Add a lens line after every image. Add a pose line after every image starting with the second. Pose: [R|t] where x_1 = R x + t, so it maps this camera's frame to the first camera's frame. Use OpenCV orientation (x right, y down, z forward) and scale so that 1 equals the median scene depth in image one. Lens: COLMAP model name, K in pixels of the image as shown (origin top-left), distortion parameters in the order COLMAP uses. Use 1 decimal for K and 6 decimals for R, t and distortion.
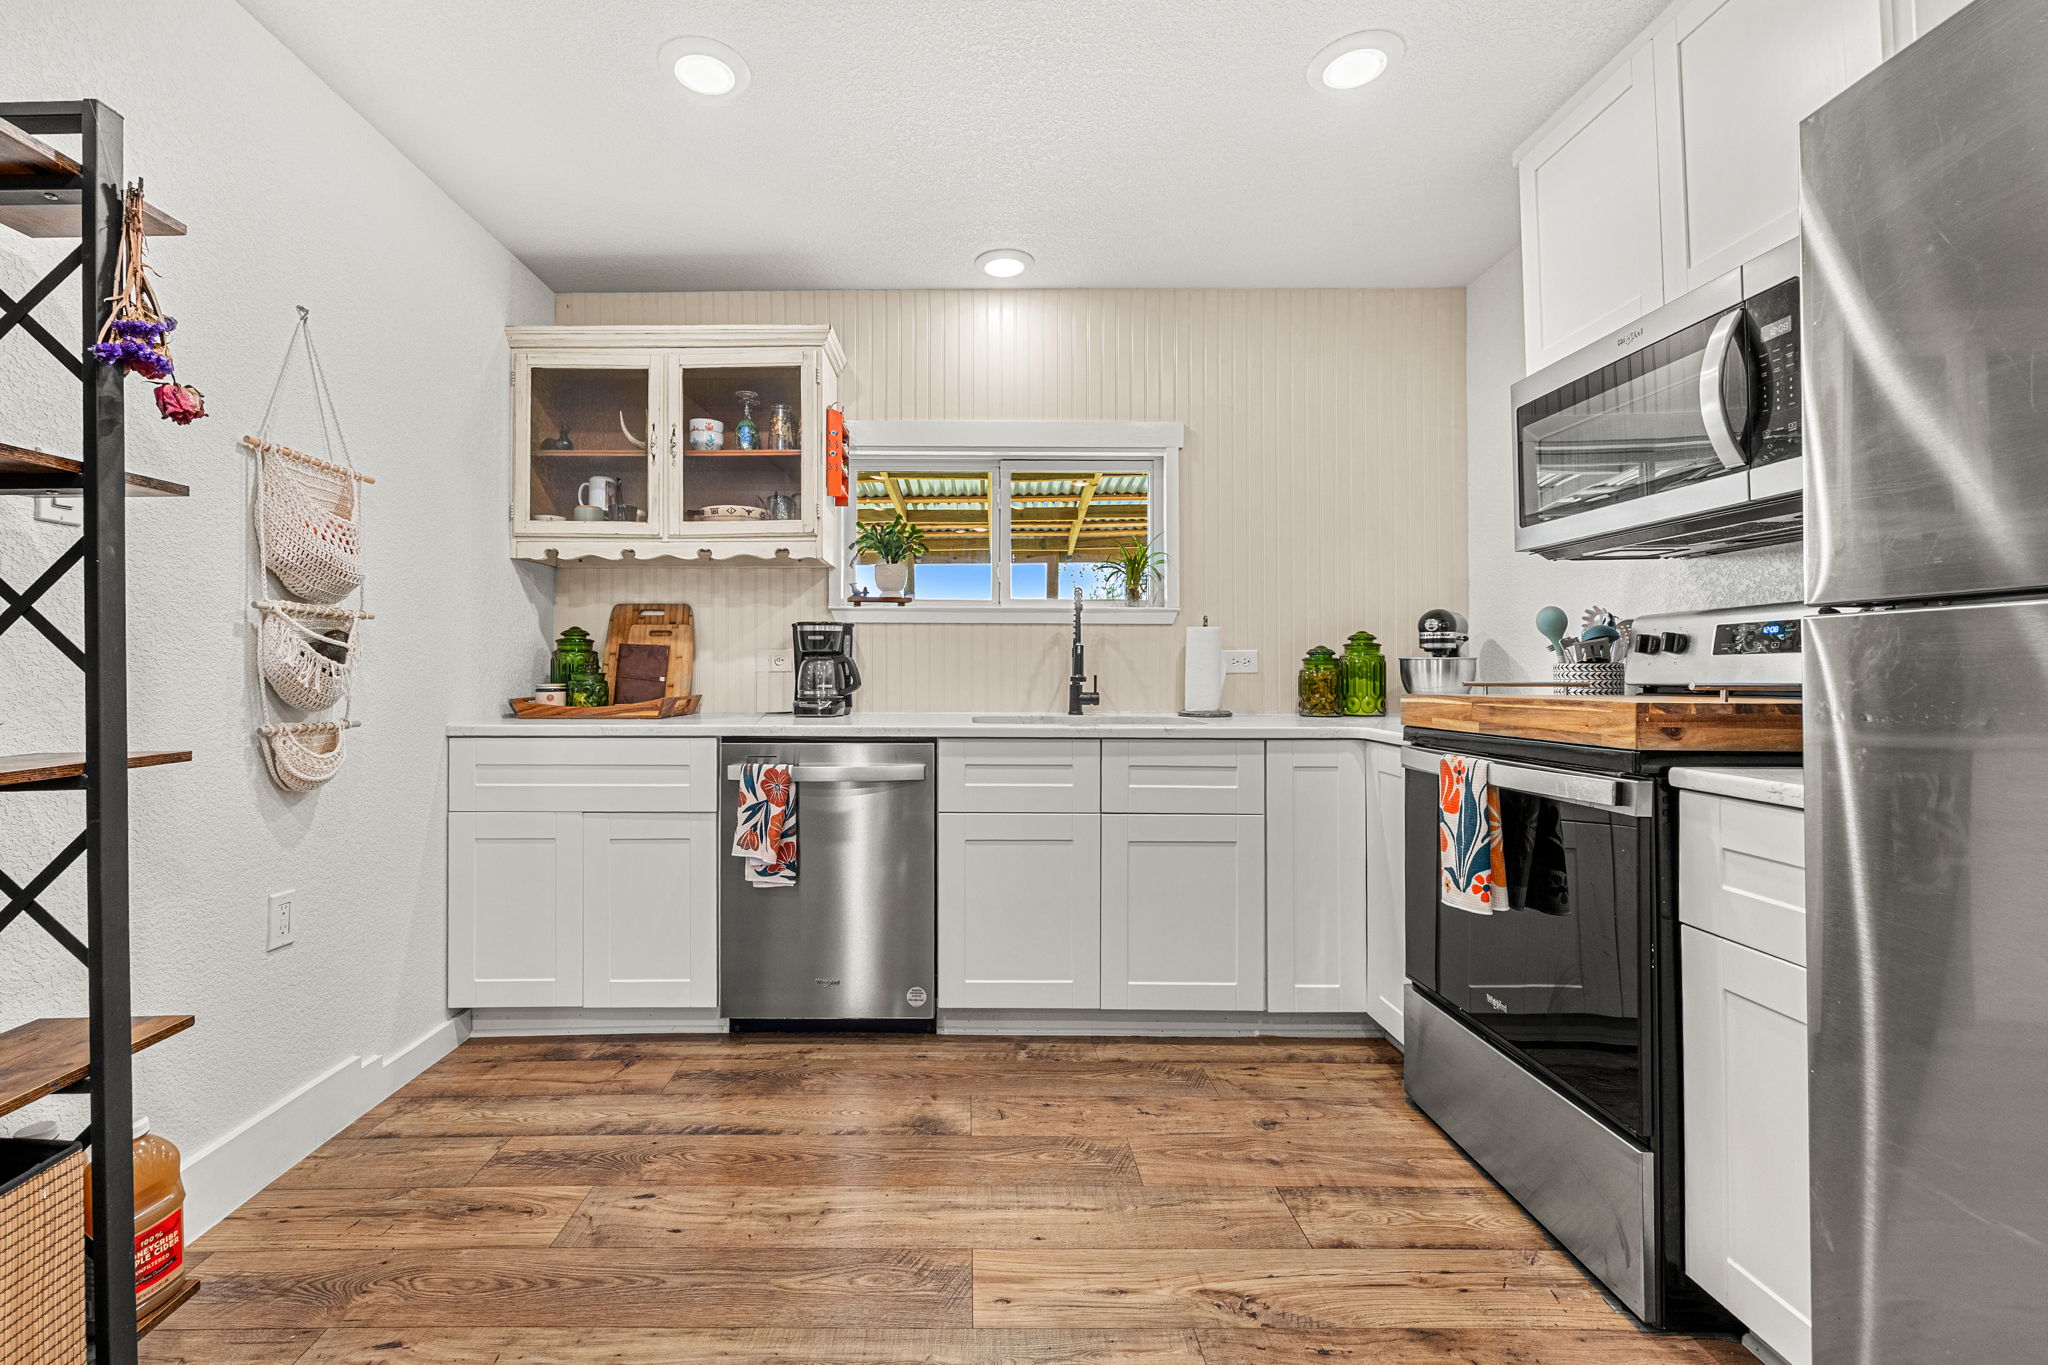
lens RADIAL K [[884.0, 0, 951.7], [0, 884.0, 652.2], [0, 0, 1]] dist [-0.000083, 0.000367]
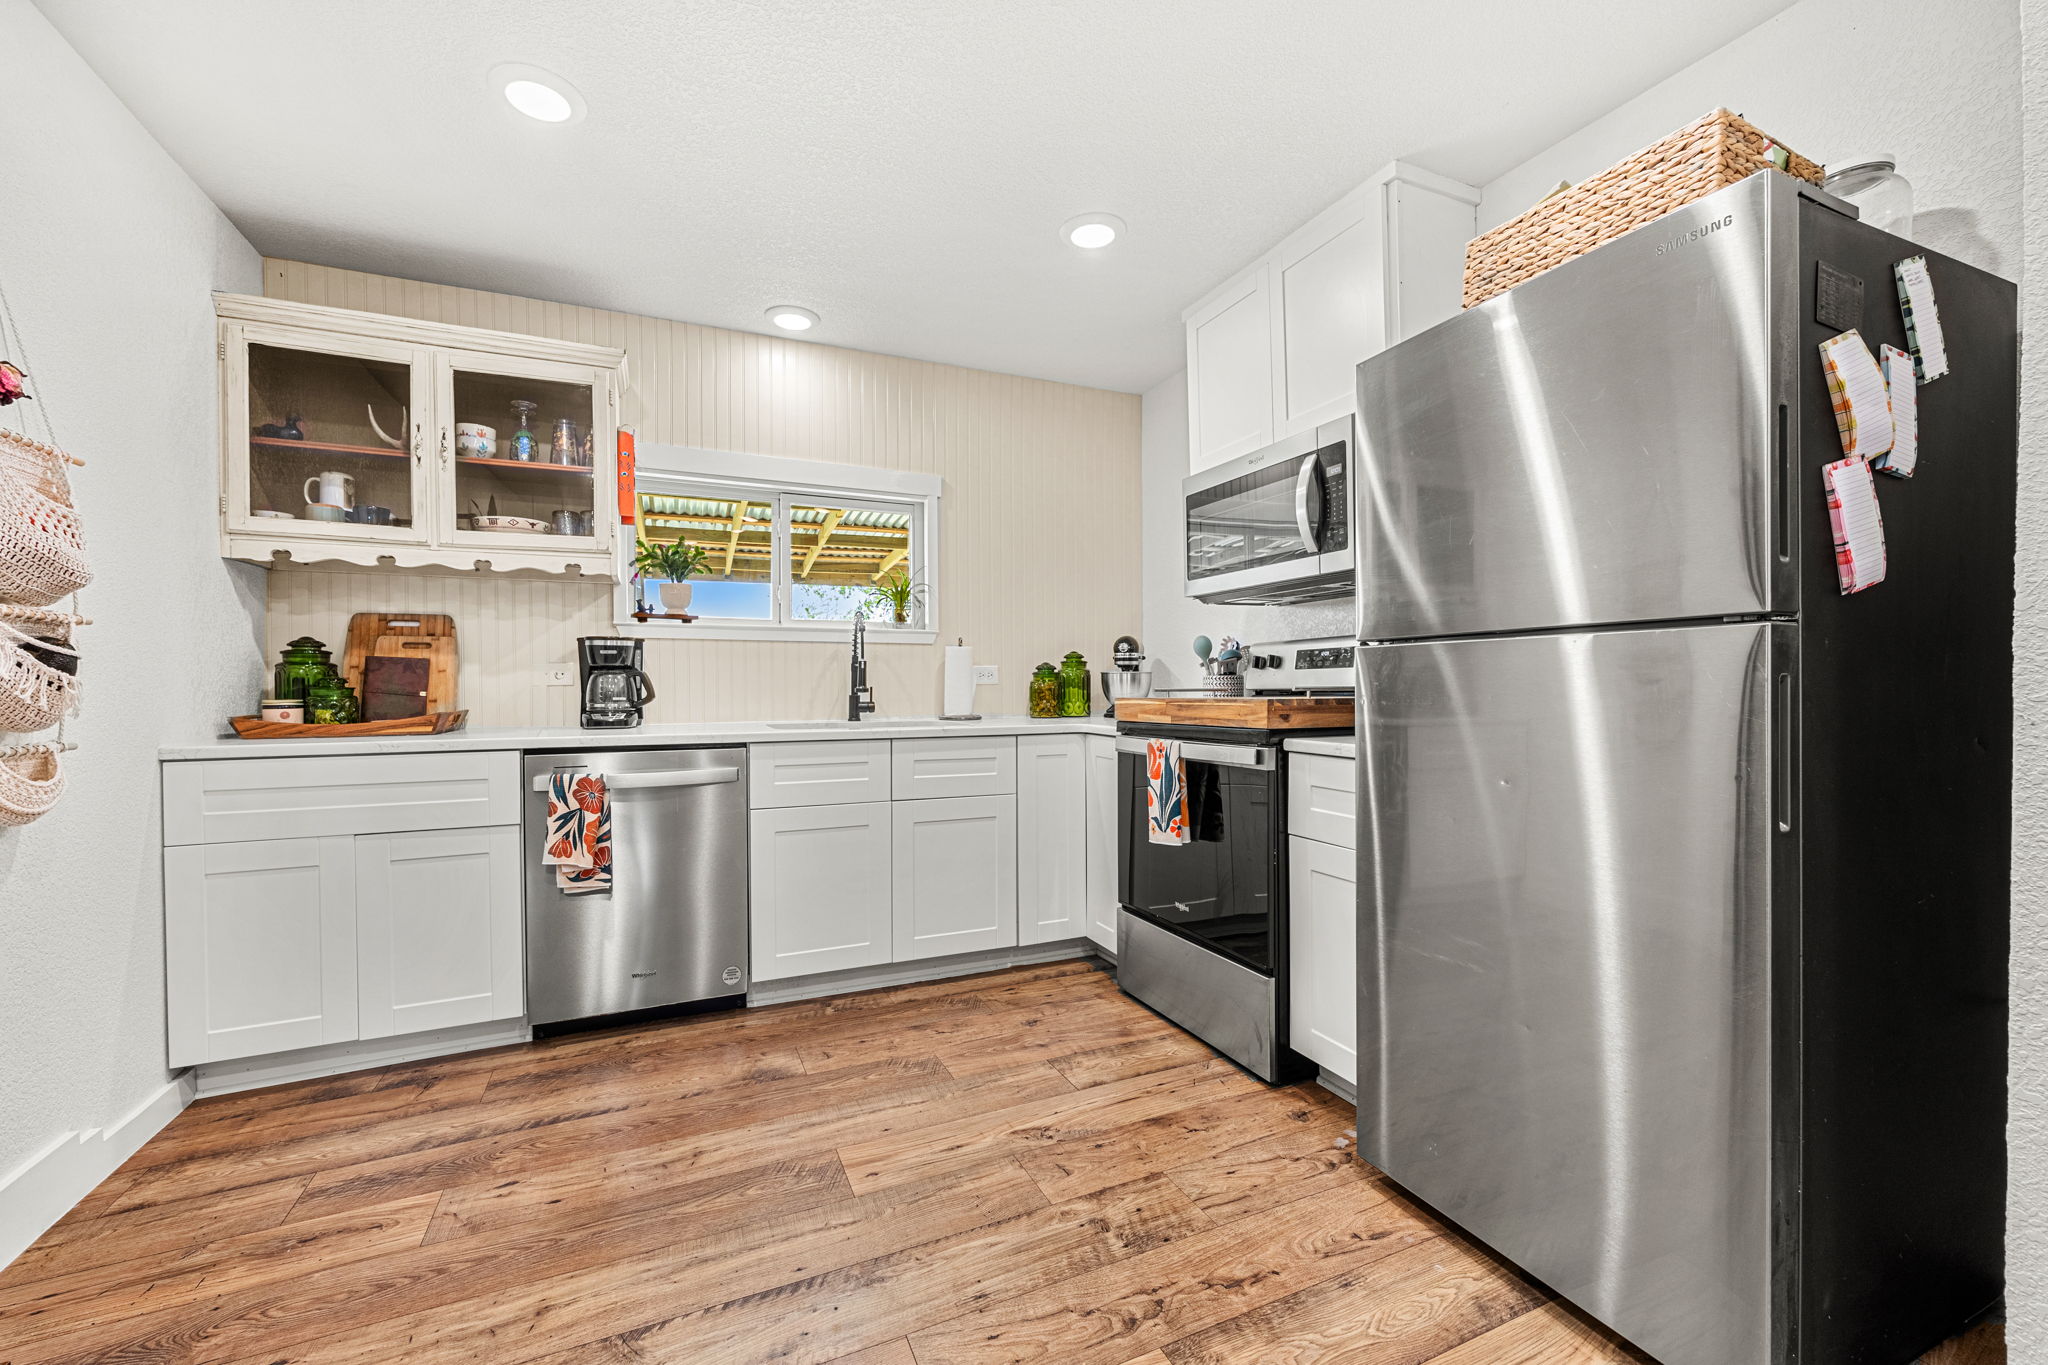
lens RADIAL K [[829.5, 0, 1024.0], [0, 829.5, 682.5], [0, 0, 1]] dist [-0.000669, -0.000017]
pose [[0.908635, -0.004258, 0.417569, -0.141636], [-0.002816, 0.999863, 0.016324, 0.002535], [-0.417581, -0.016009, 0.908499, -0.098232]]
